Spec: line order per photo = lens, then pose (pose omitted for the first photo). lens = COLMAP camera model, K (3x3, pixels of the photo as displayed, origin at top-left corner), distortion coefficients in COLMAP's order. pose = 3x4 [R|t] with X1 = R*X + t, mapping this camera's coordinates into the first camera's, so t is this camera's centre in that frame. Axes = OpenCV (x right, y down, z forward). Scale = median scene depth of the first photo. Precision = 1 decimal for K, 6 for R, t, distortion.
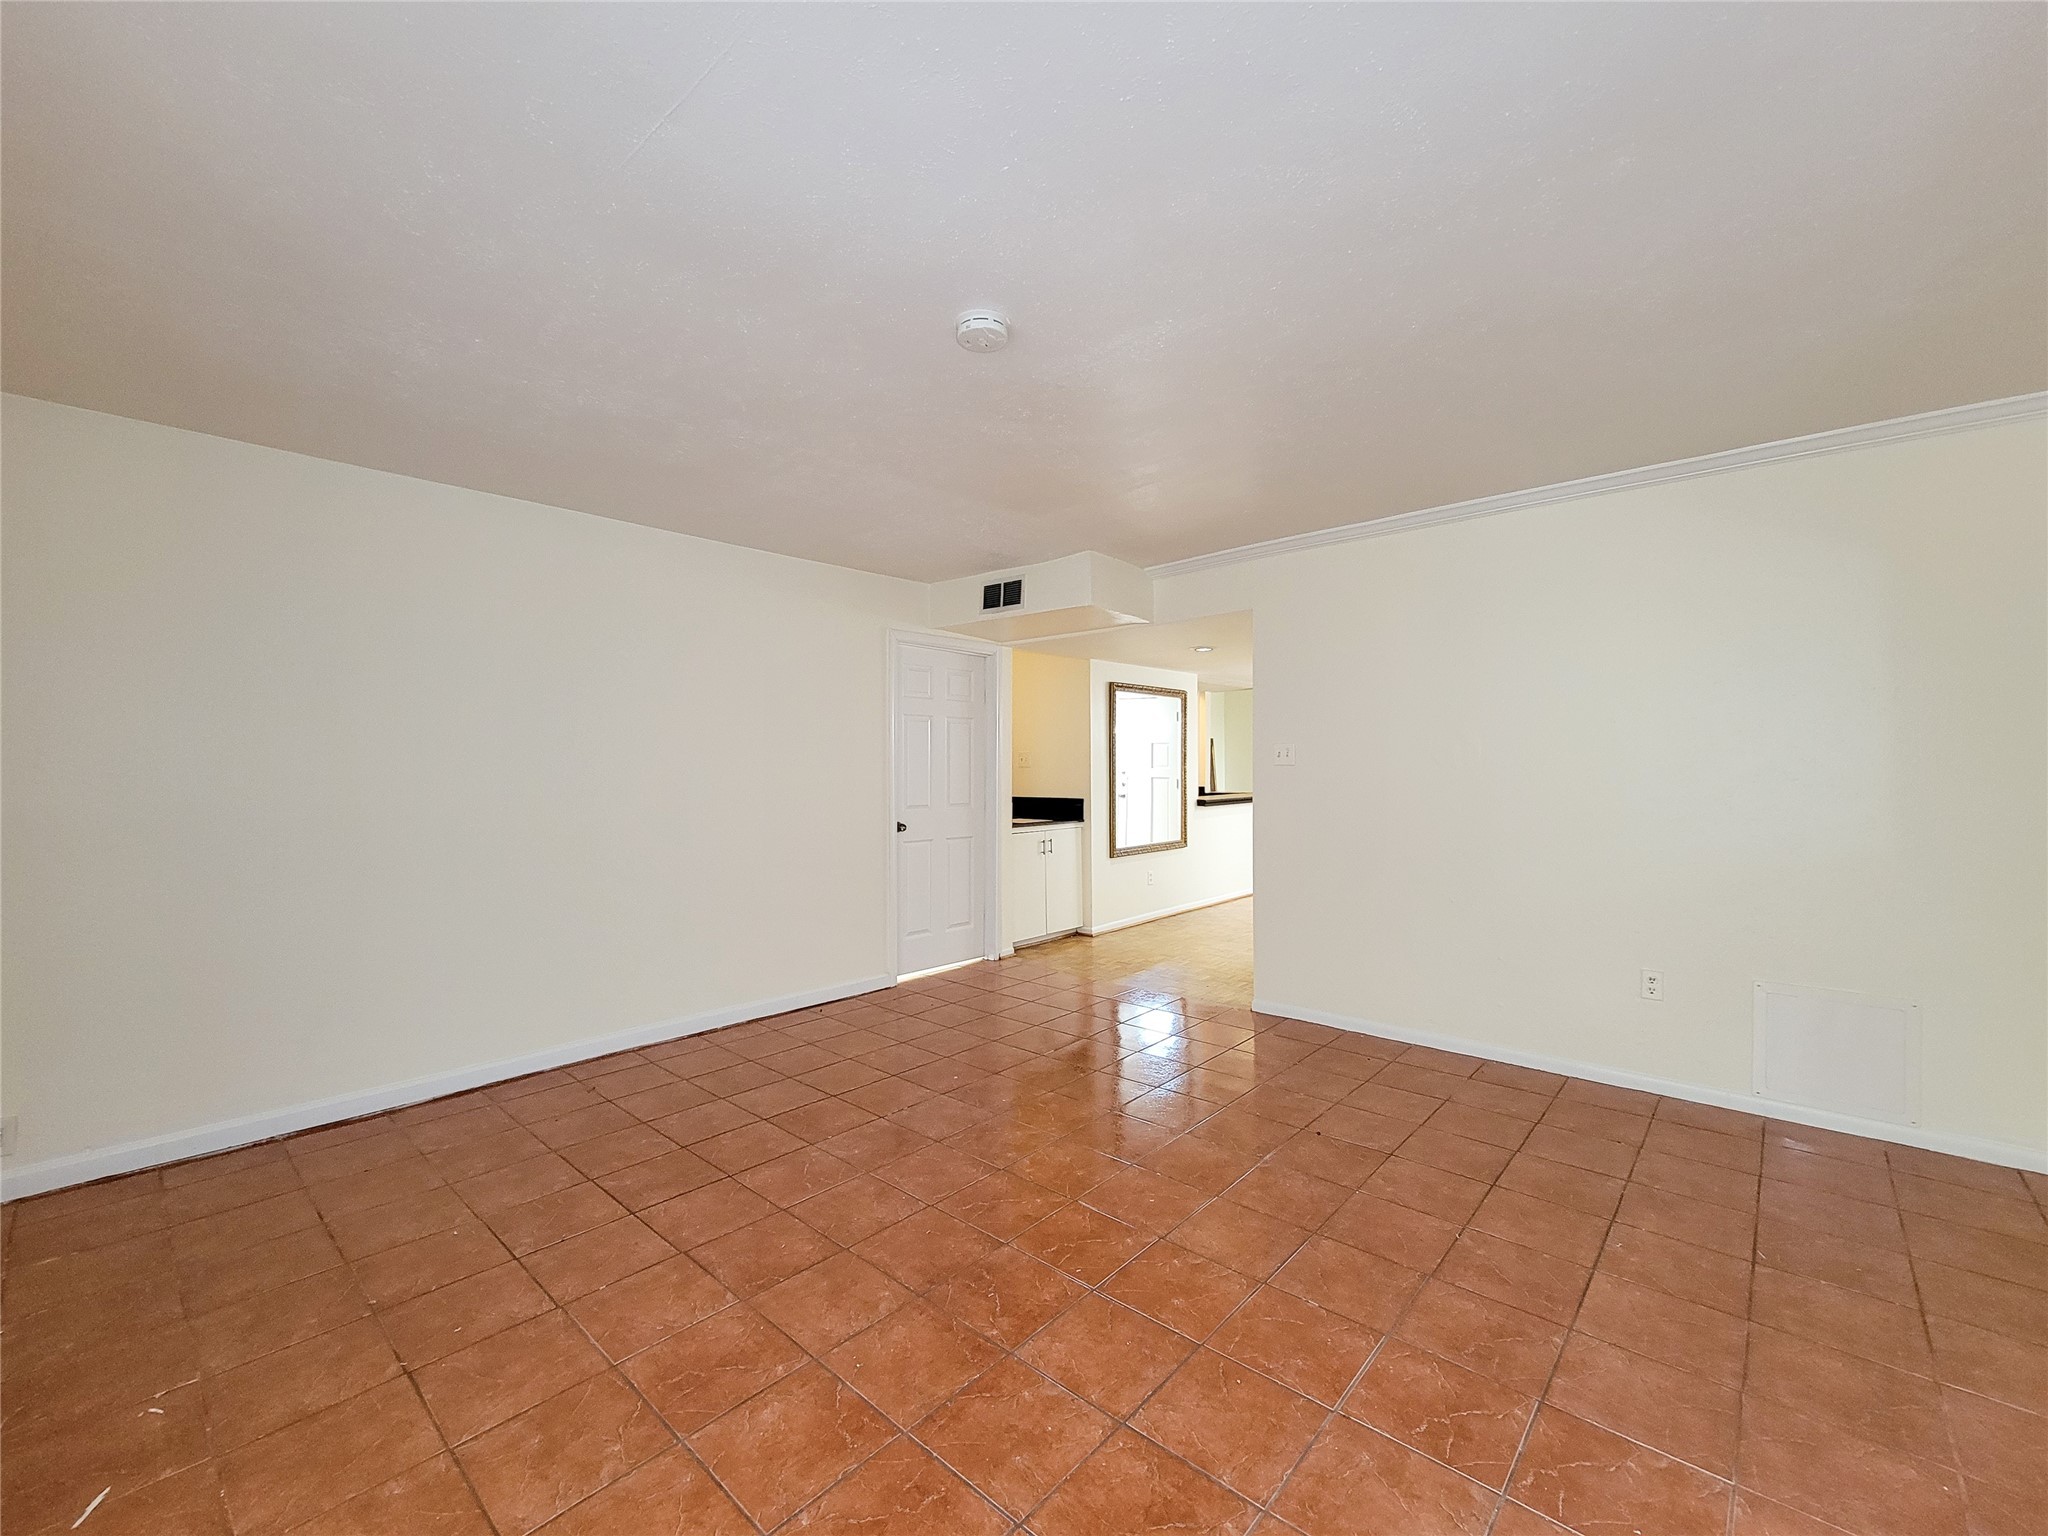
lens RADIAL K [[838.7, 0, 1026.3], [0, 838.7, 760.6], [0, 0, 1]] dist [0.002100, 0.000186]
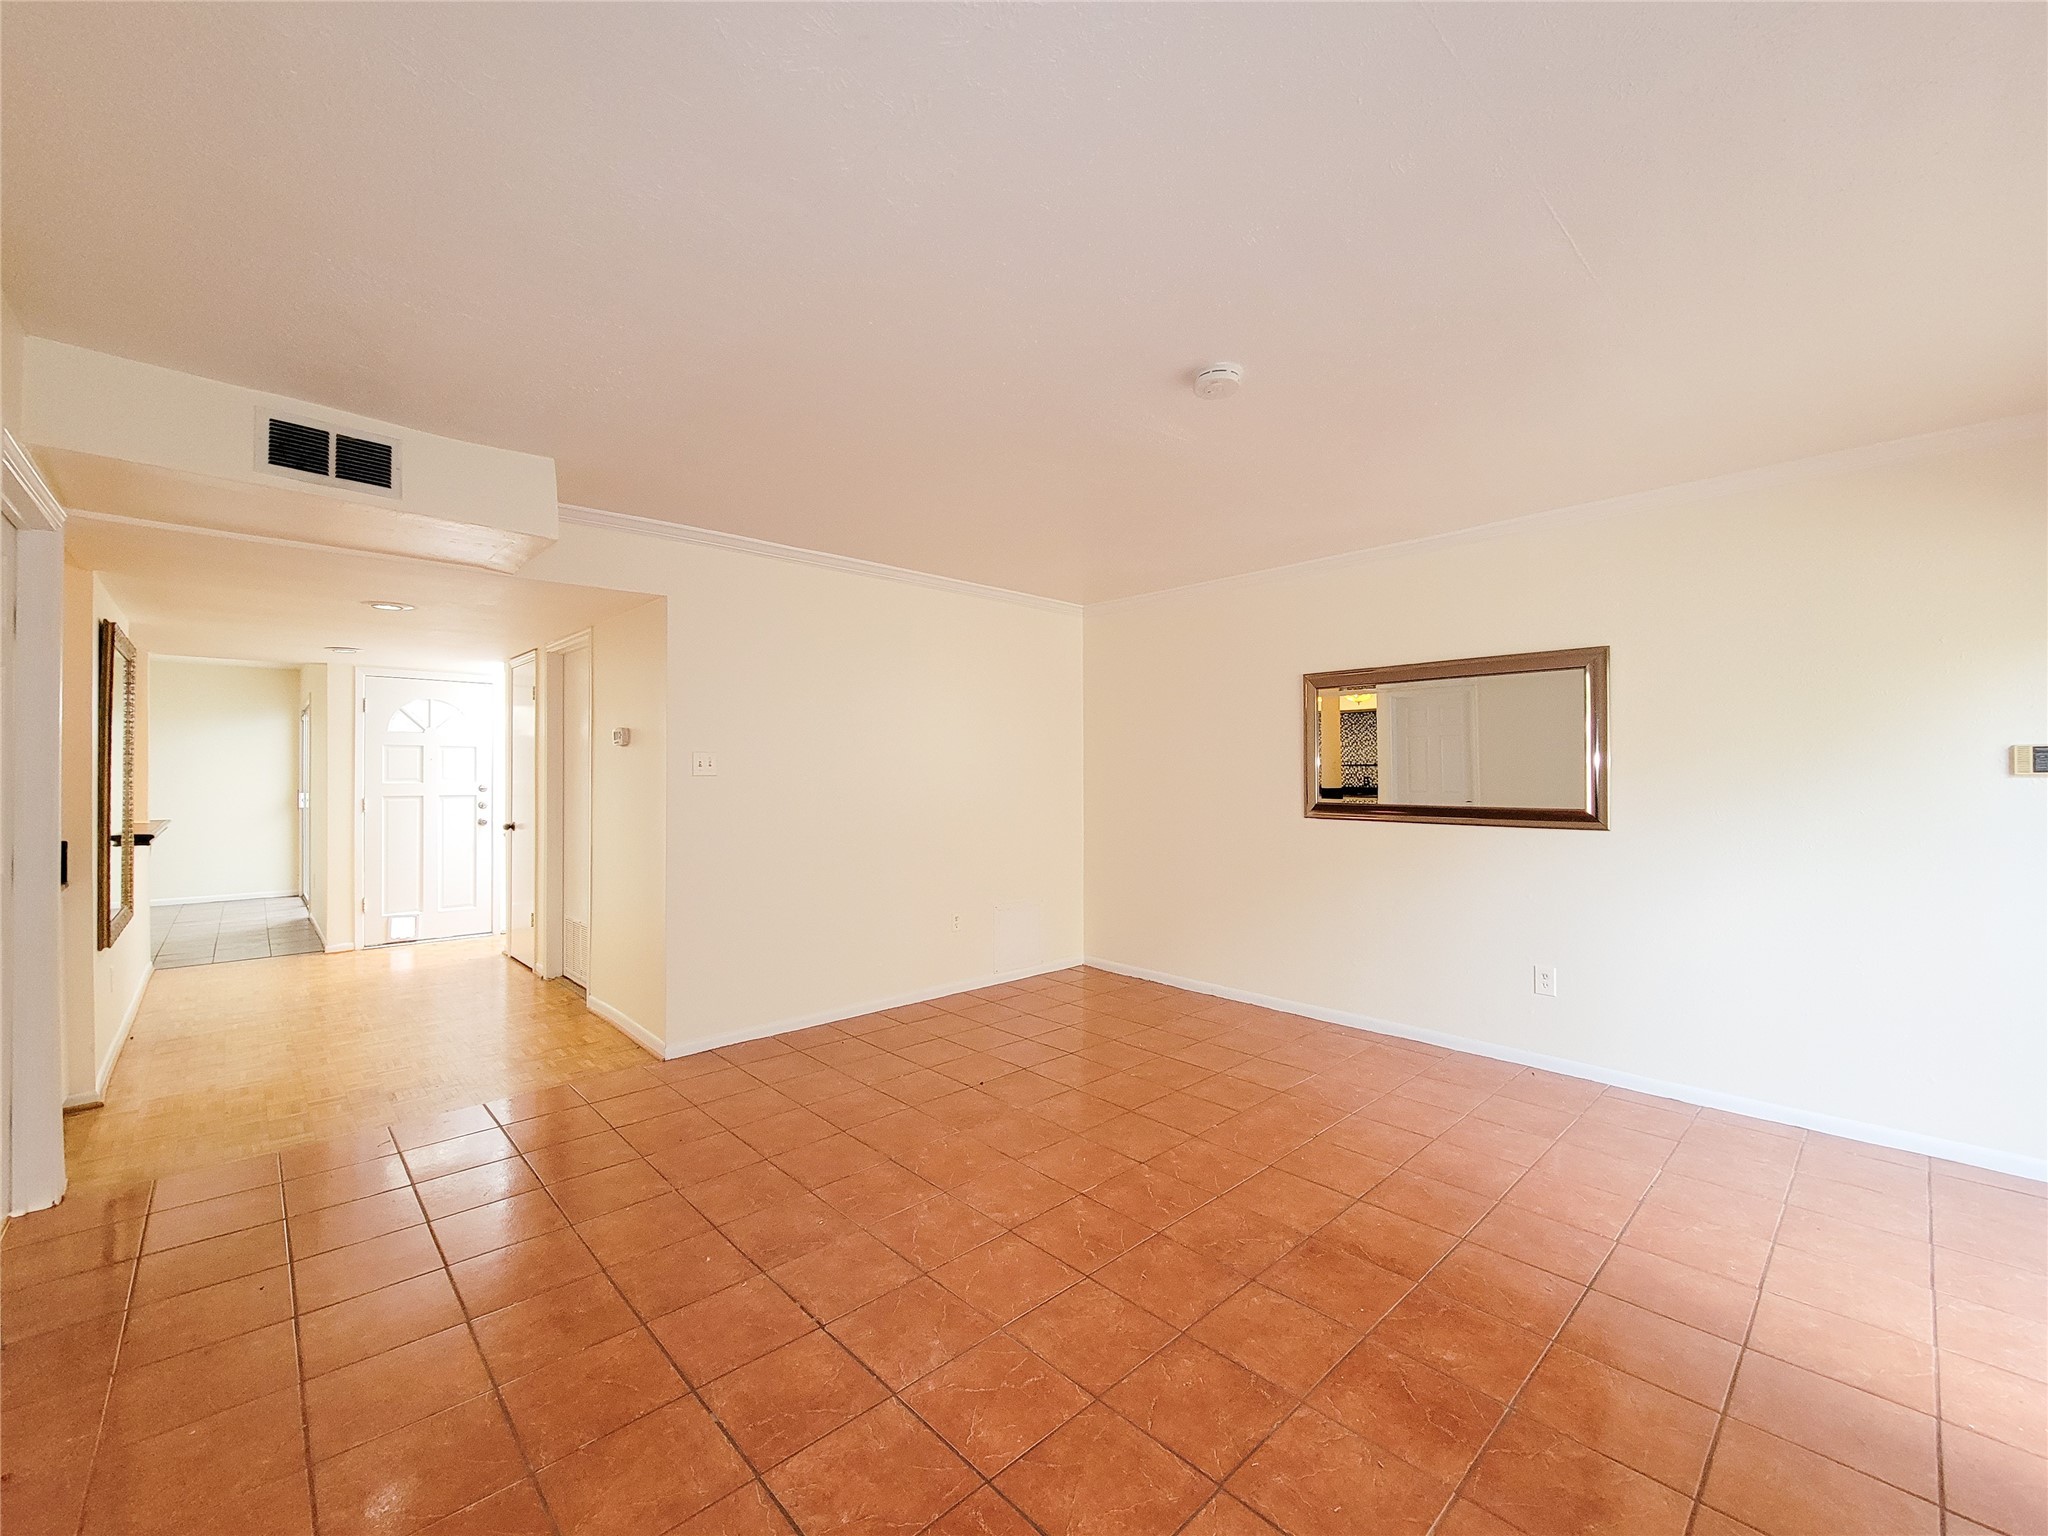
lens RADIAL K [[838.7, 0, 1023.6], [0, 838.7, 773.4], [0, 0, 1]] dist [0.002100, 0.000186]
pose [[0.090274, 0.005546, 0.995902, -1.071709], [-0.004290, 0.999977, -0.005180, 0.010647], [-0.995908, -0.003805, 0.090296, 1.065609]]
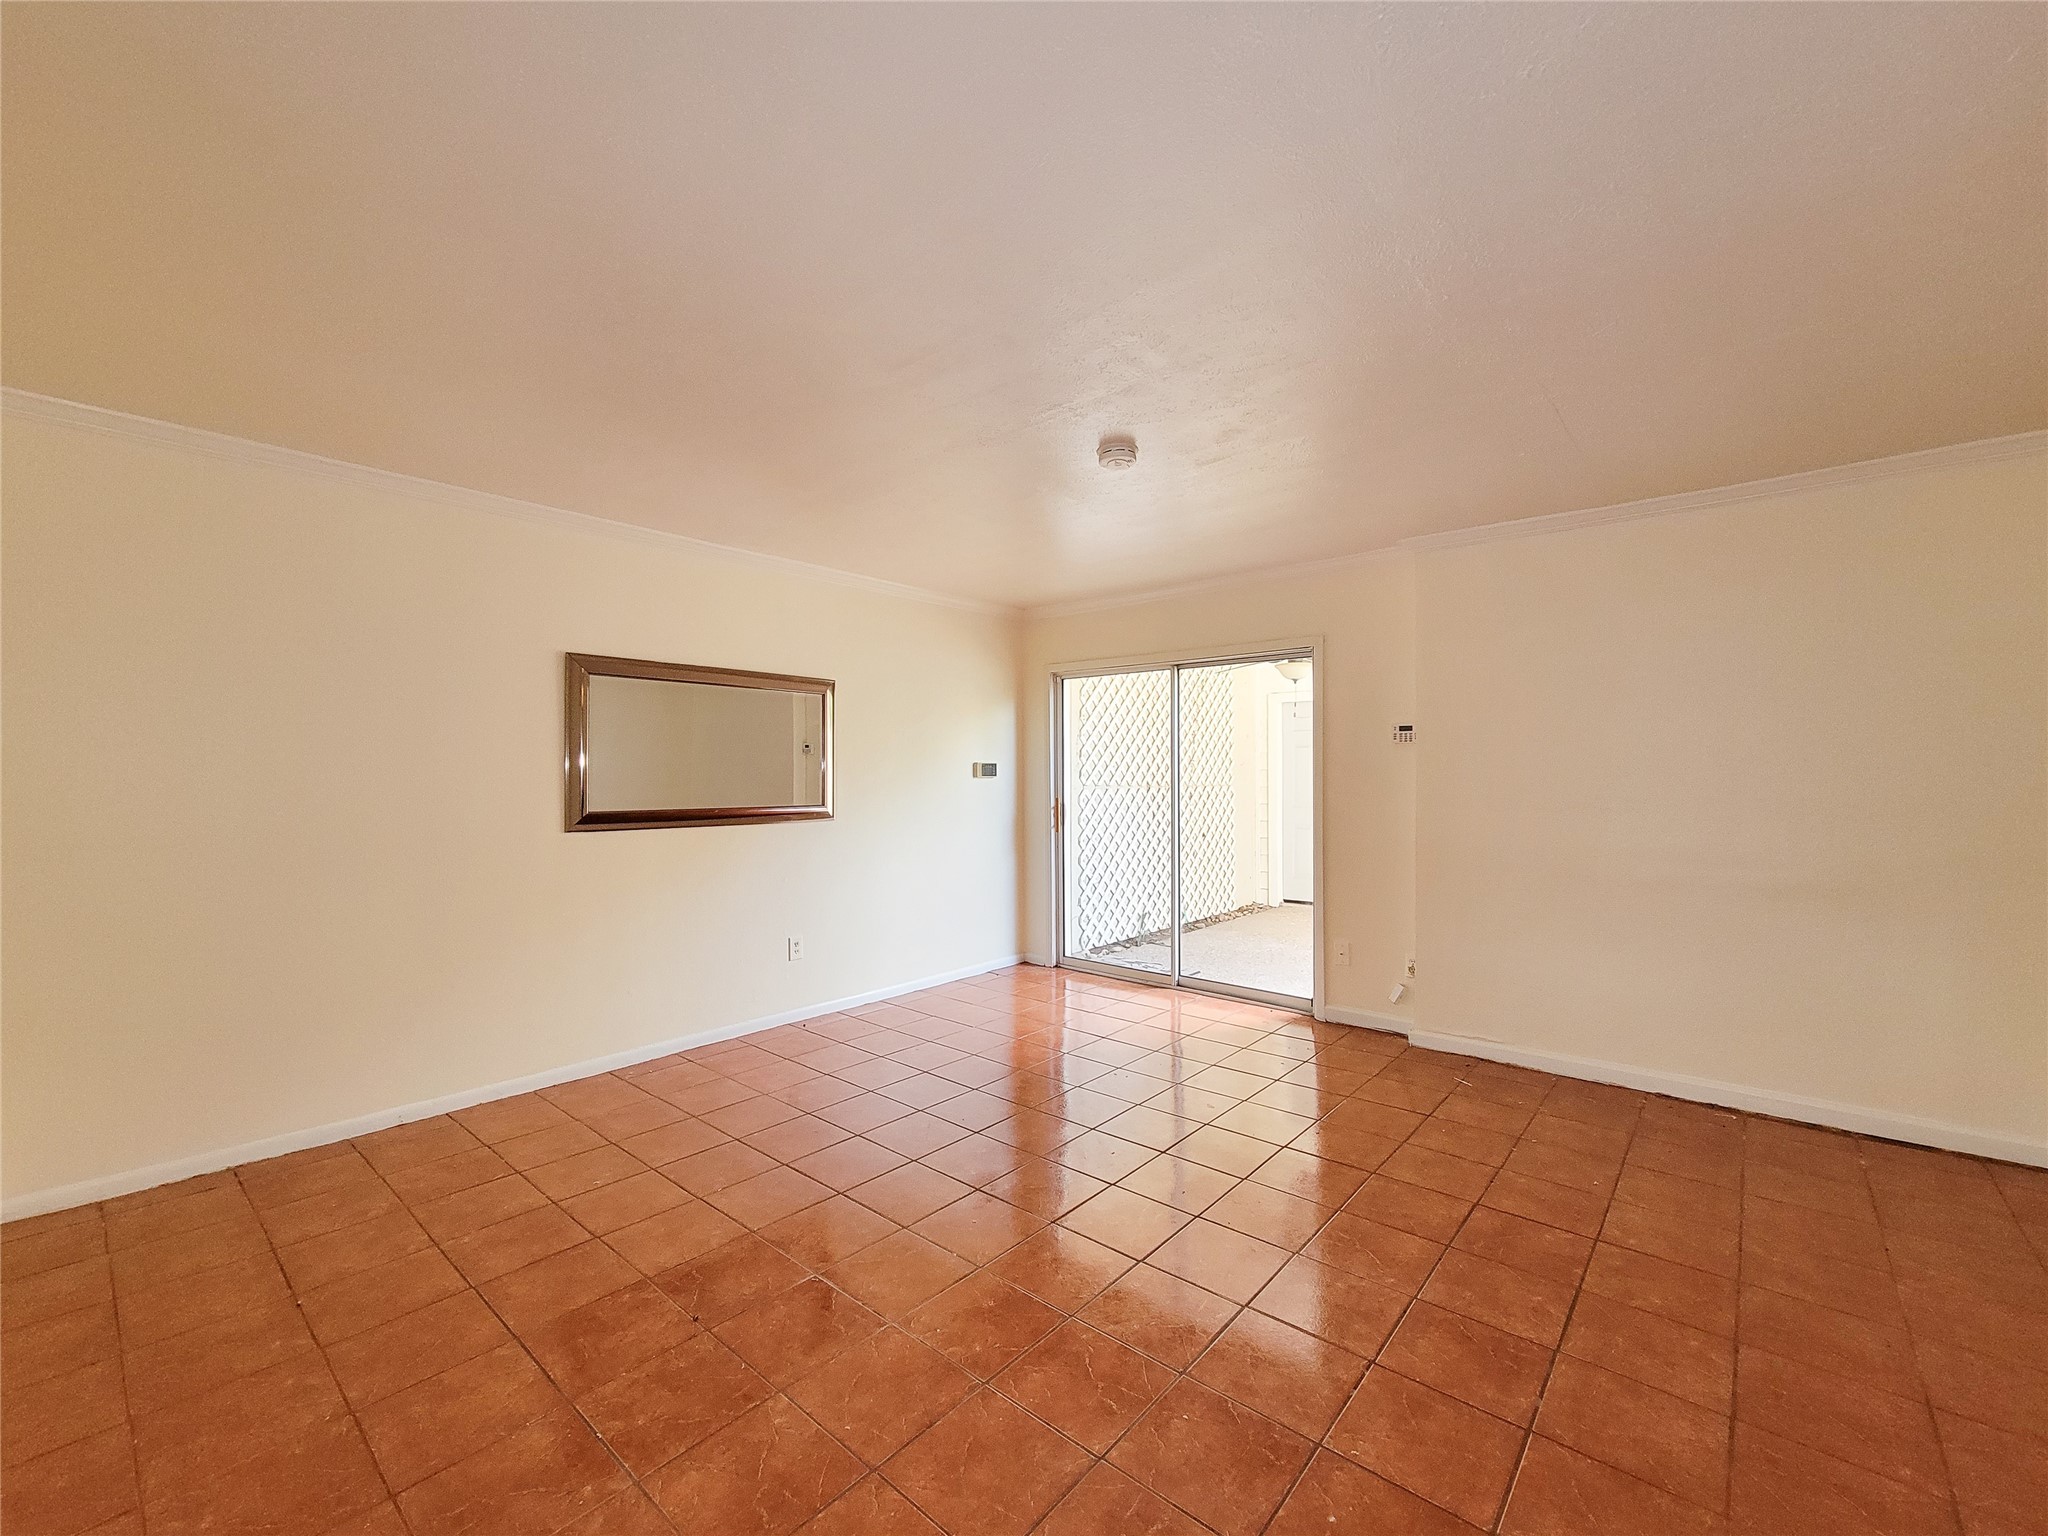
lens RADIAL K [[838.7, 0, 1023.9], [0, 838.7, 775.7], [0, 0, 1]] dist [0.002100, 0.000186]
pose [[-0.999907, 0.005342, -0.012567, 0.110086], [0.005419, 0.999967, -0.006090, 0.011692], [0.012534, -0.006158, -0.999902, 2.153736]]
